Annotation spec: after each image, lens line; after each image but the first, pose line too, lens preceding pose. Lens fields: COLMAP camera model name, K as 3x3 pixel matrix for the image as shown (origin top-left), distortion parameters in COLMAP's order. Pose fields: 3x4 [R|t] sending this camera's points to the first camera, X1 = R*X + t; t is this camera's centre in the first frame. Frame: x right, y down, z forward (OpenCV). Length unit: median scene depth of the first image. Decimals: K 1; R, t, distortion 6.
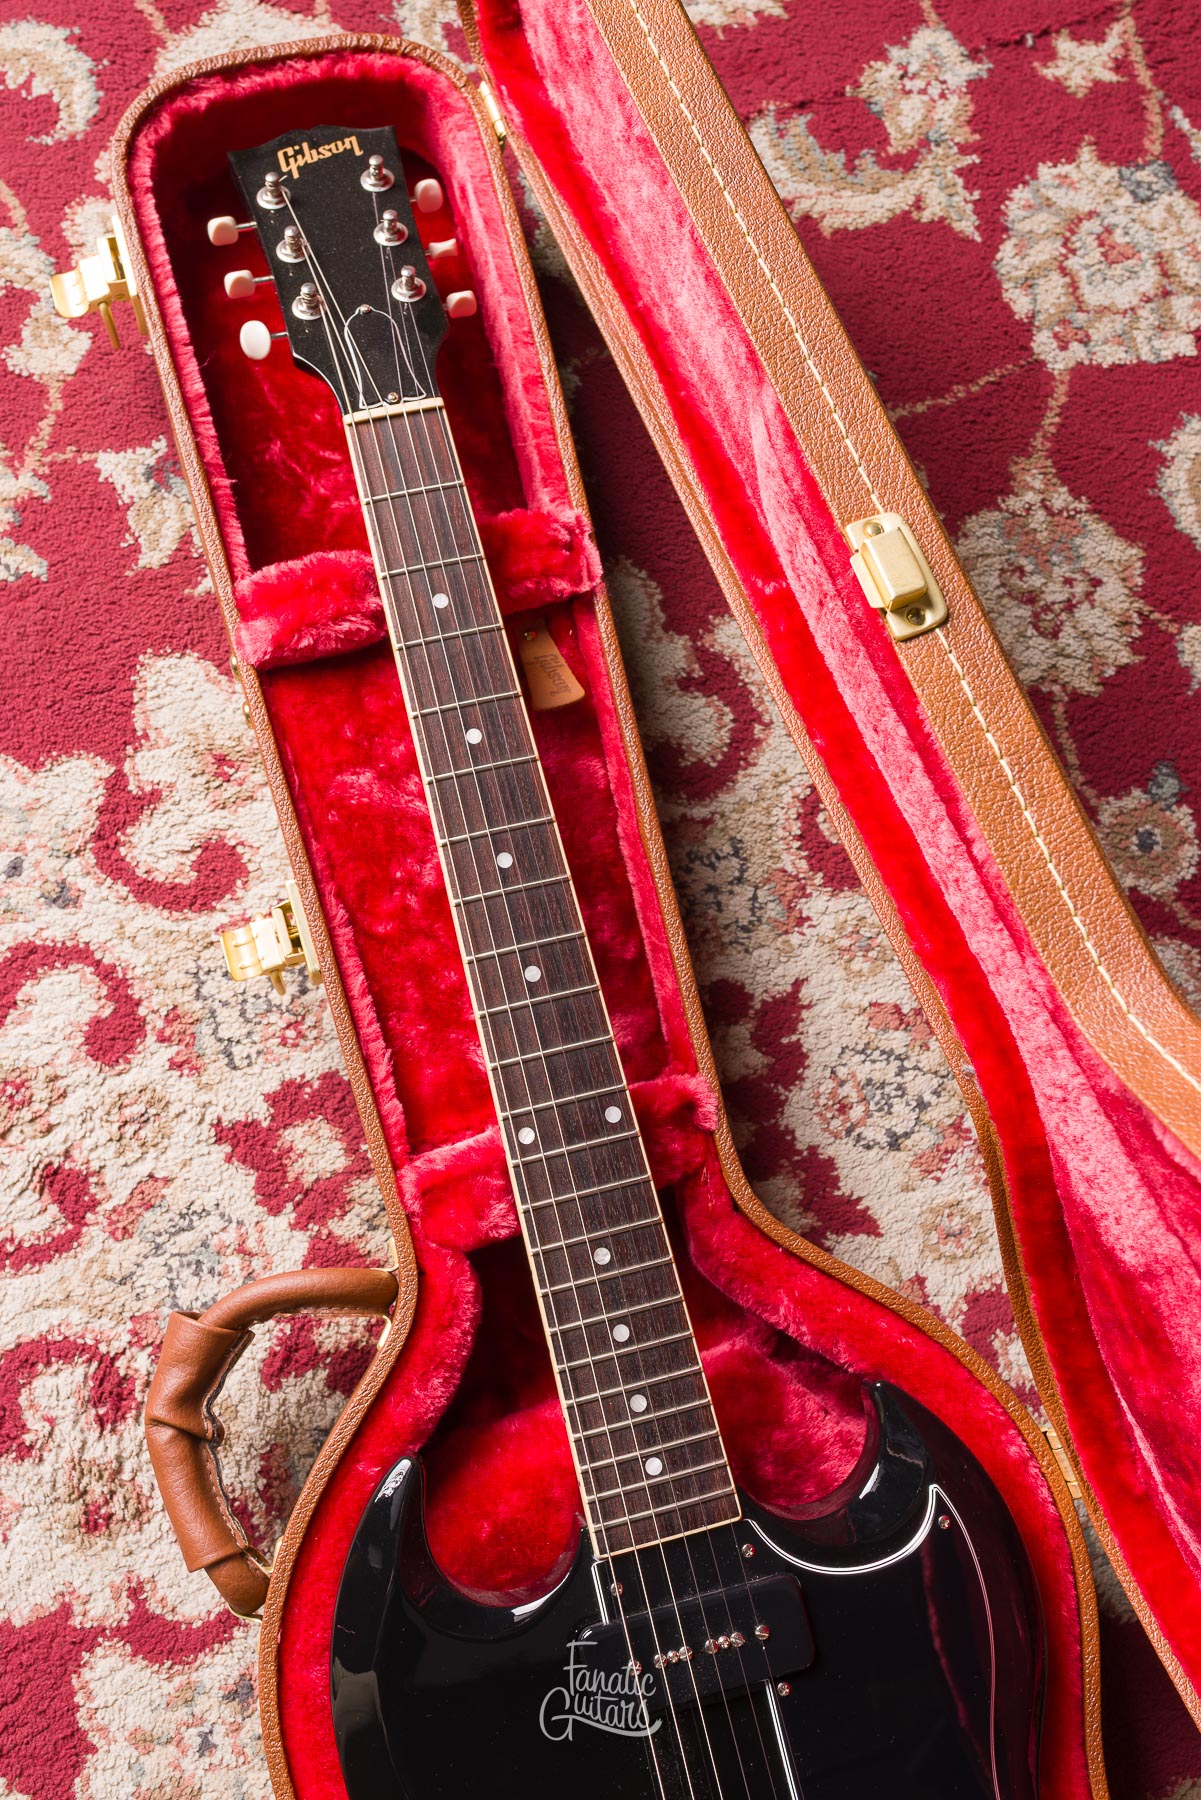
lens RADIAL K [[1871.9, 0, 552.7], [0, 1871.9, 836.5], [0, 0, 1]] dist [0.003473, -0.005204]
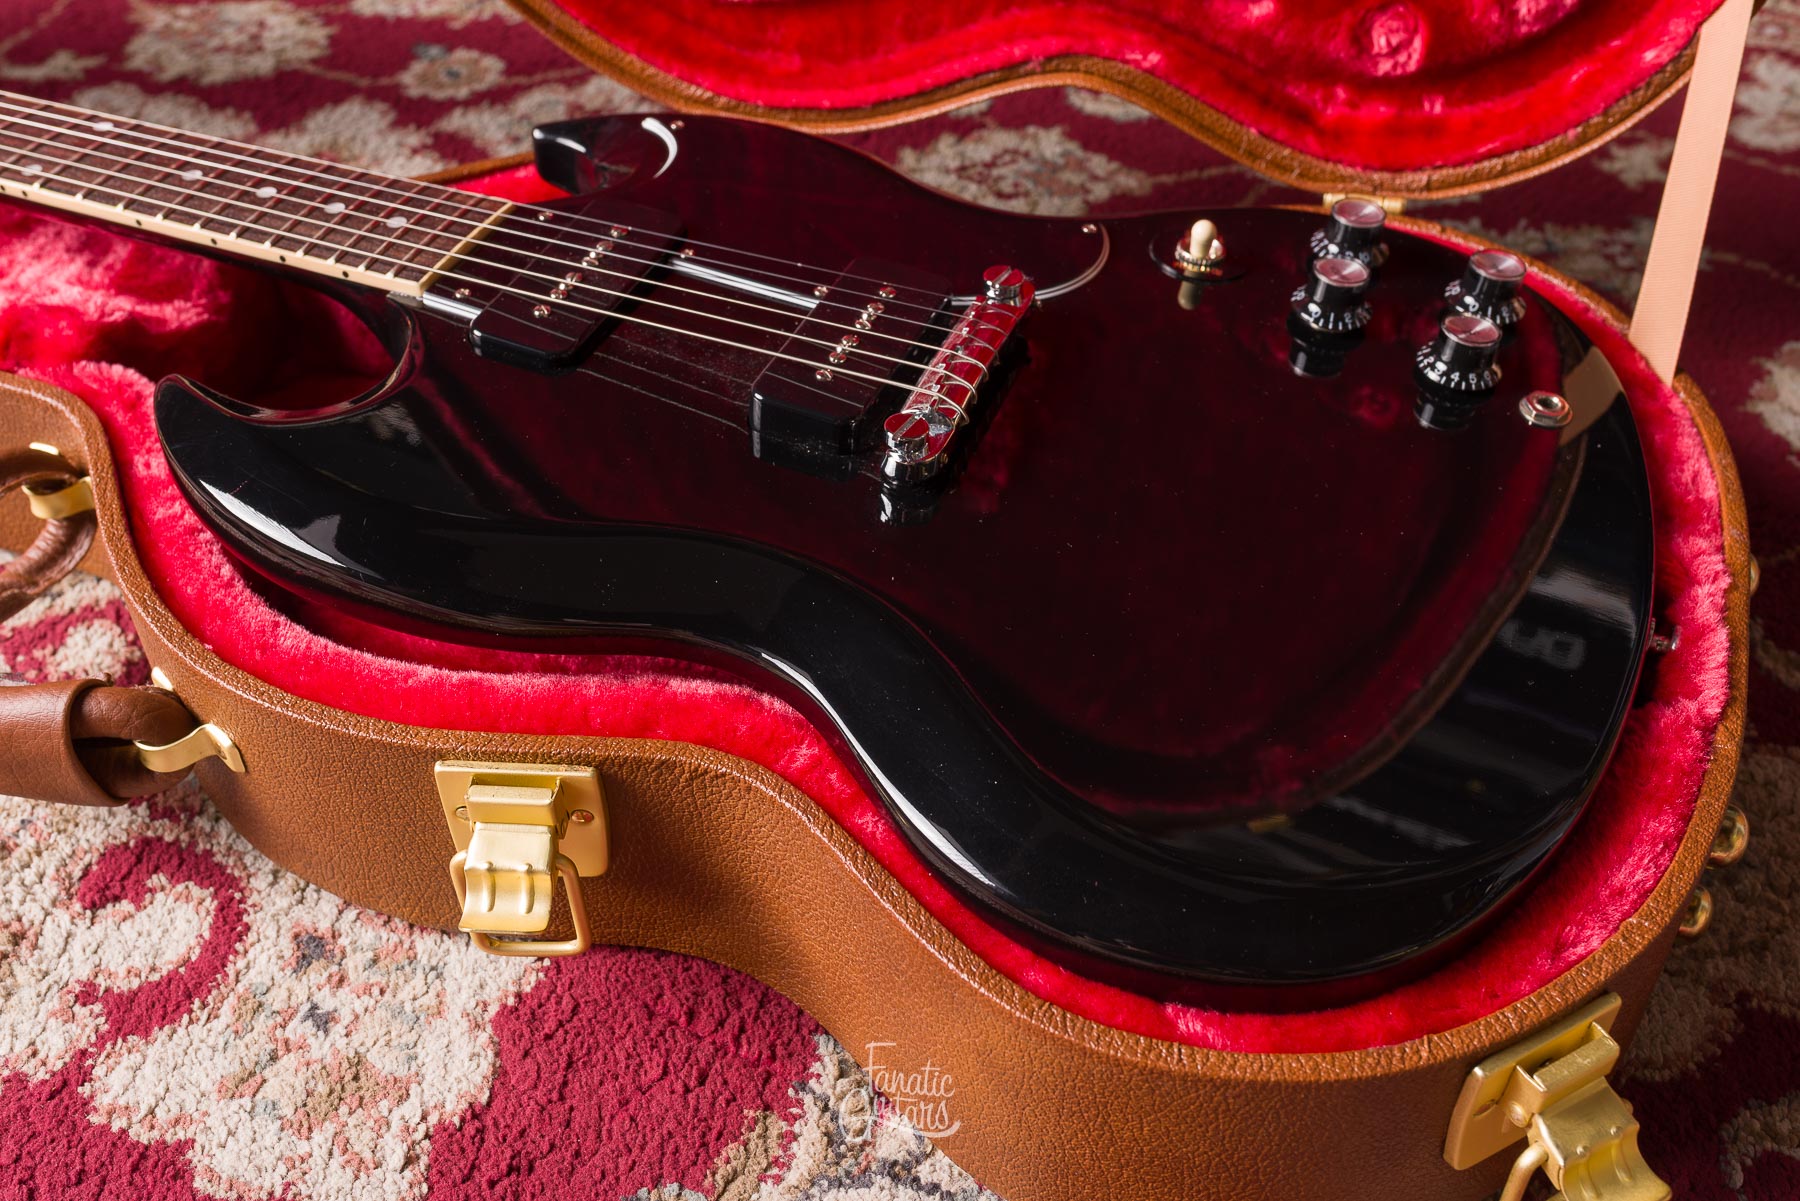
lens RADIAL K [[1760.4, 0, 899.3], [0, 1760.4, 600.6], [0, 0, 1]] dist [-0.000487, 0.000057]
pose [[0.575684, -0.603274, 0.551950, -0.294918], [0.805027, 0.536424, -0.253340, 0.666834], [-0.143246, 0.590178, 0.794462, 0.352245]]
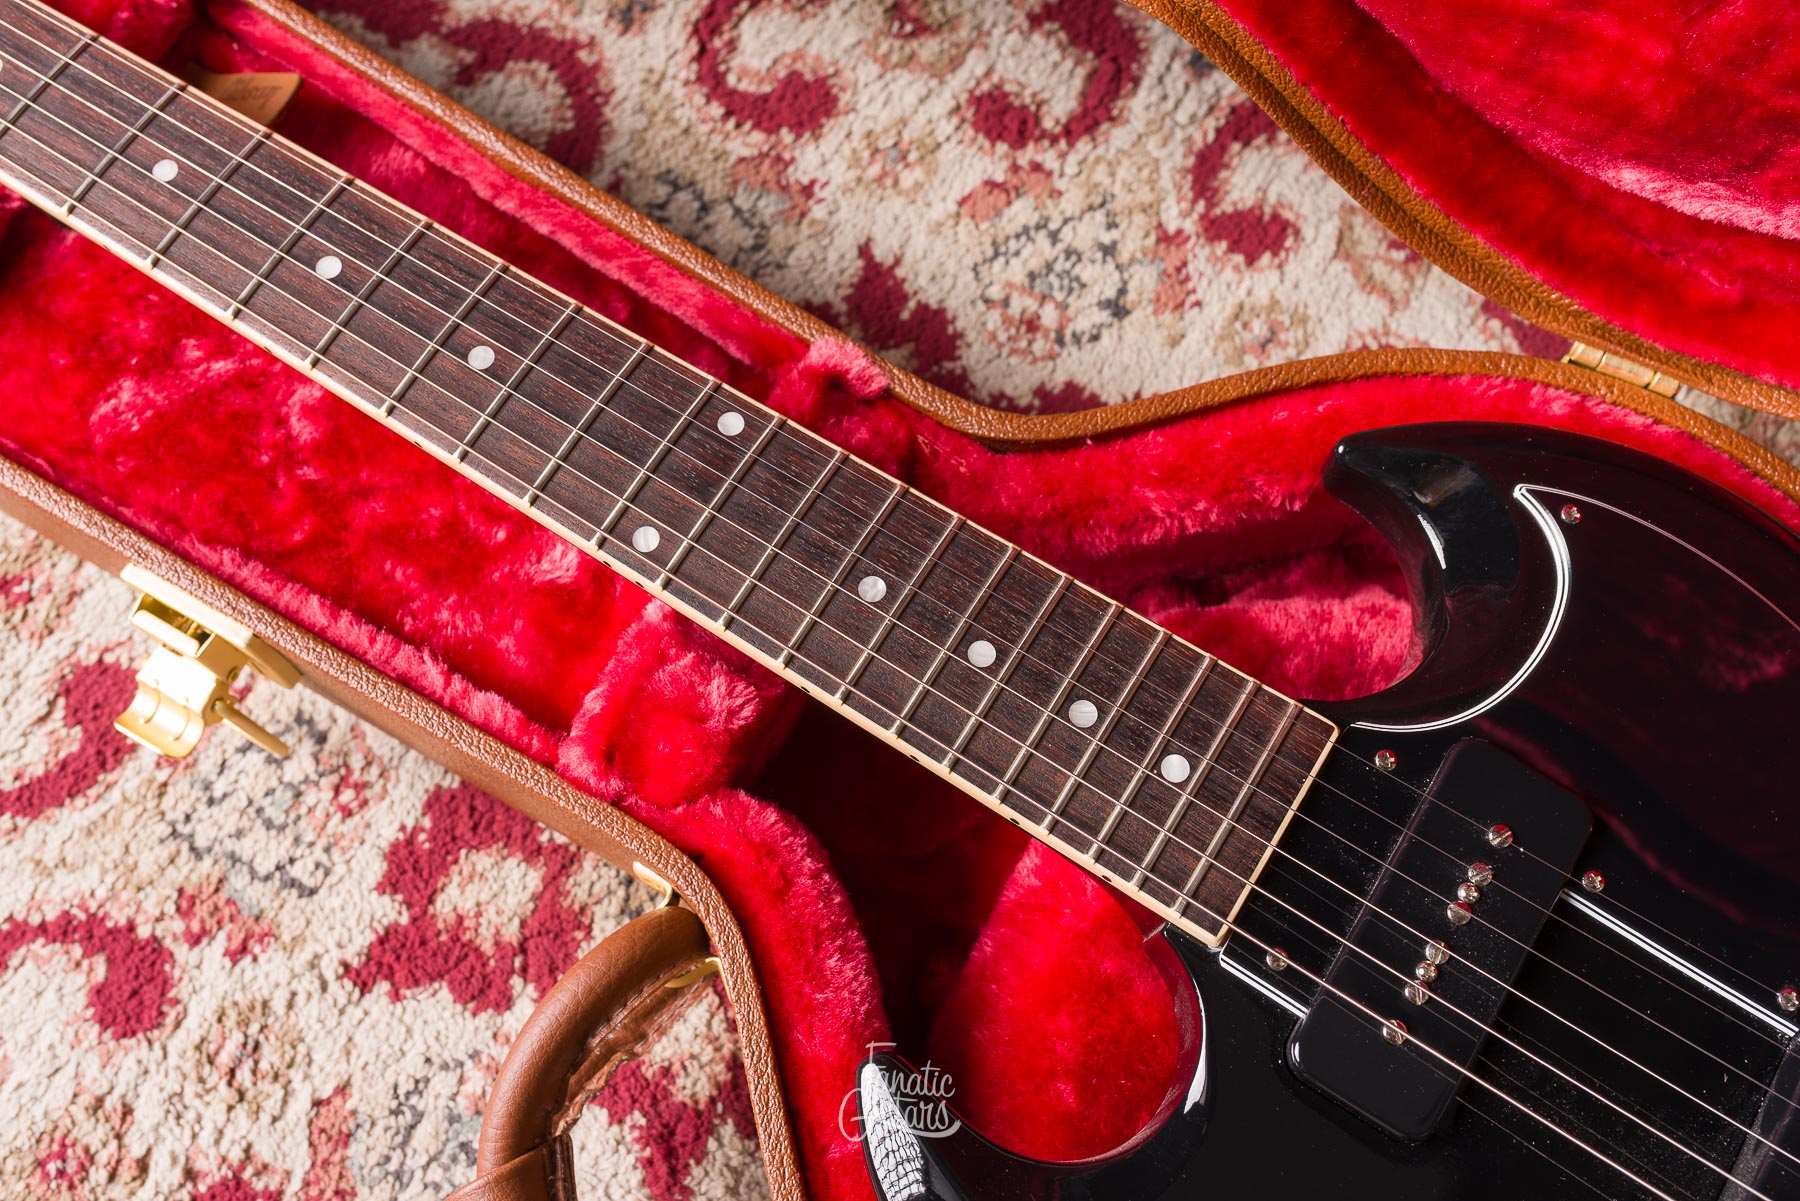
lens RADIAL K [[1775.8, 0, 900.4], [0, 1775.8, 602.0], [0, 0, 1]] dist [0.001976, 0.004660]
pose [[0.718686, -0.682418, 0.133403, -0.037952], [0.691912, 0.720876, -0.039946, 0.213493], [-0.068907, 0.121012, 0.990256, 0.366551]]
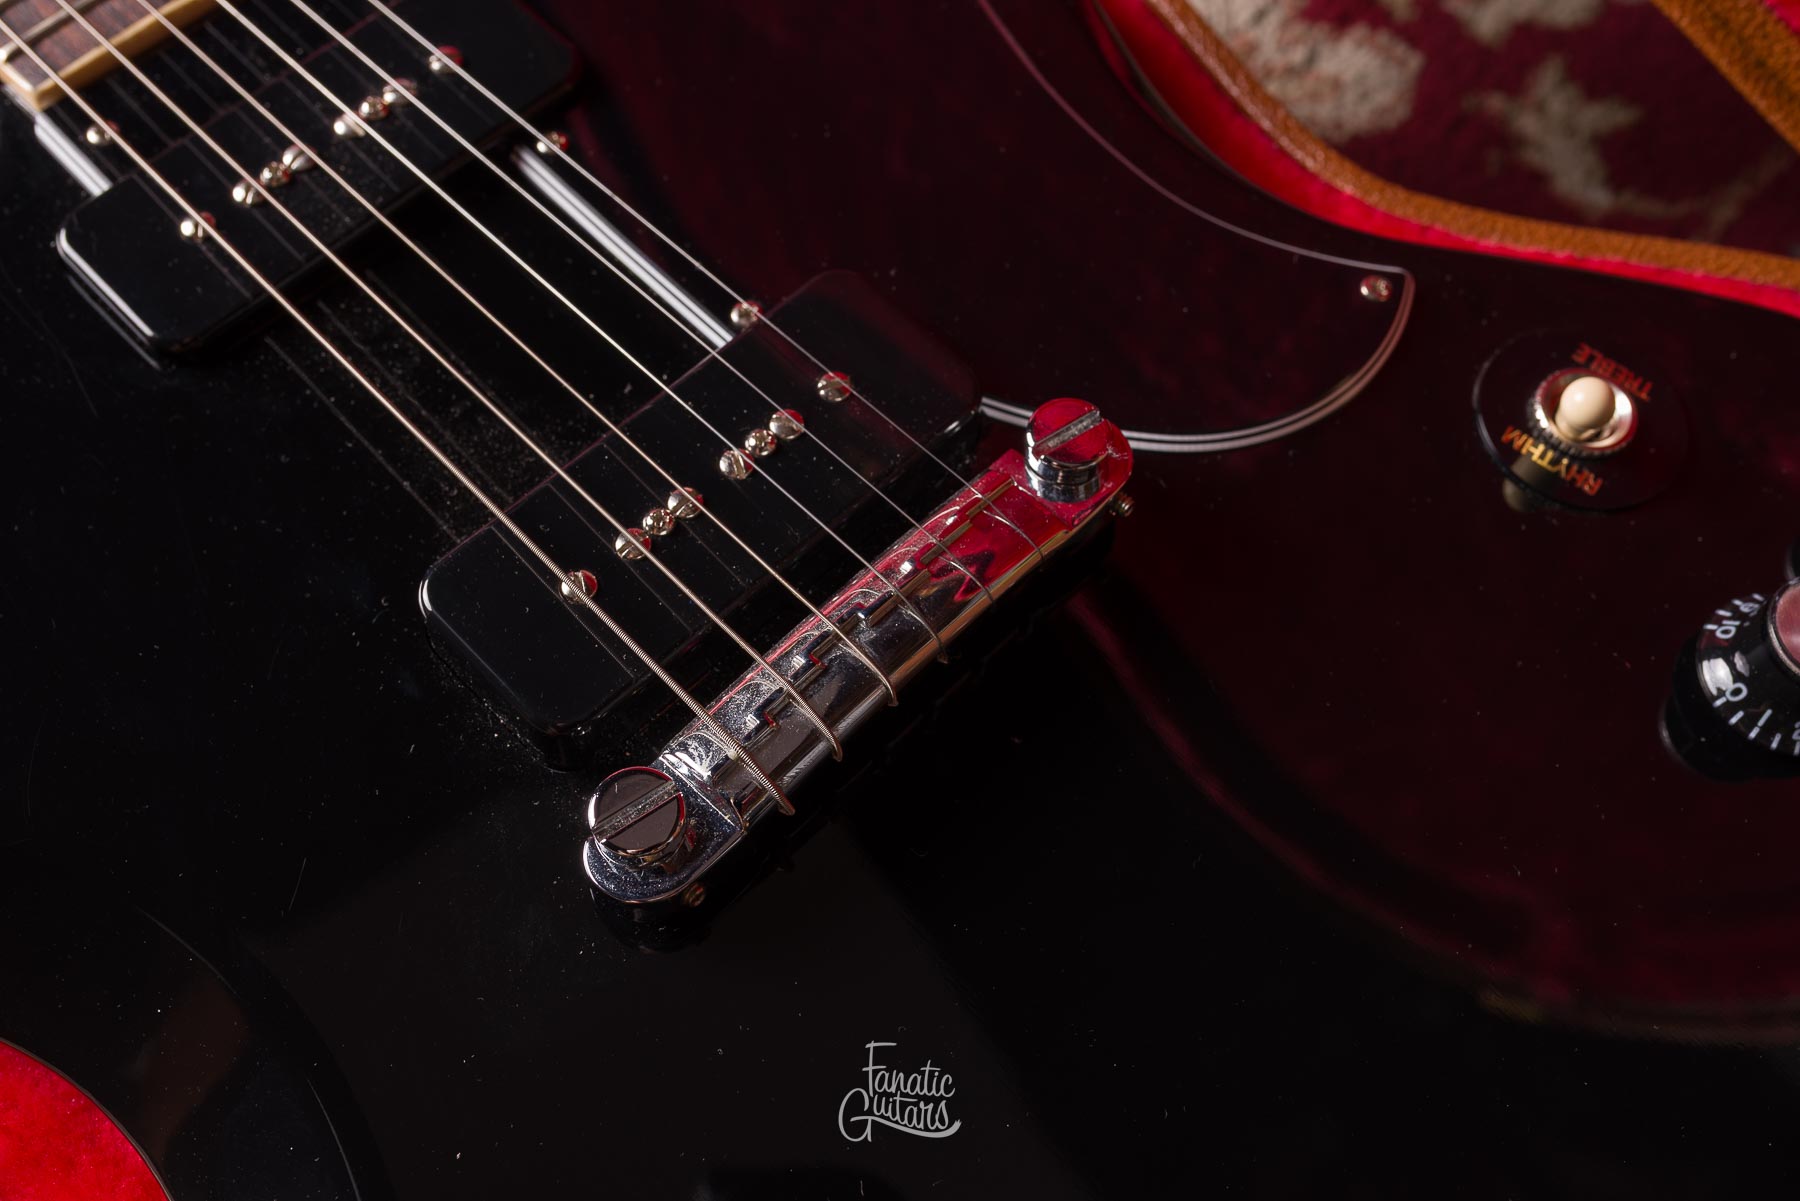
lens RADIAL K [[1838.3, 0, 896.6], [0, 1838.3, 598.4], [0, 0, 1]] dist [0.002222, 0.012116]
pose [[0.854199, -0.489559, 0.175146, 0.051663], [0.518286, 0.828612, -0.211616, 0.548438], [-0.041530, 0.271538, 0.961531, 0.490937]]
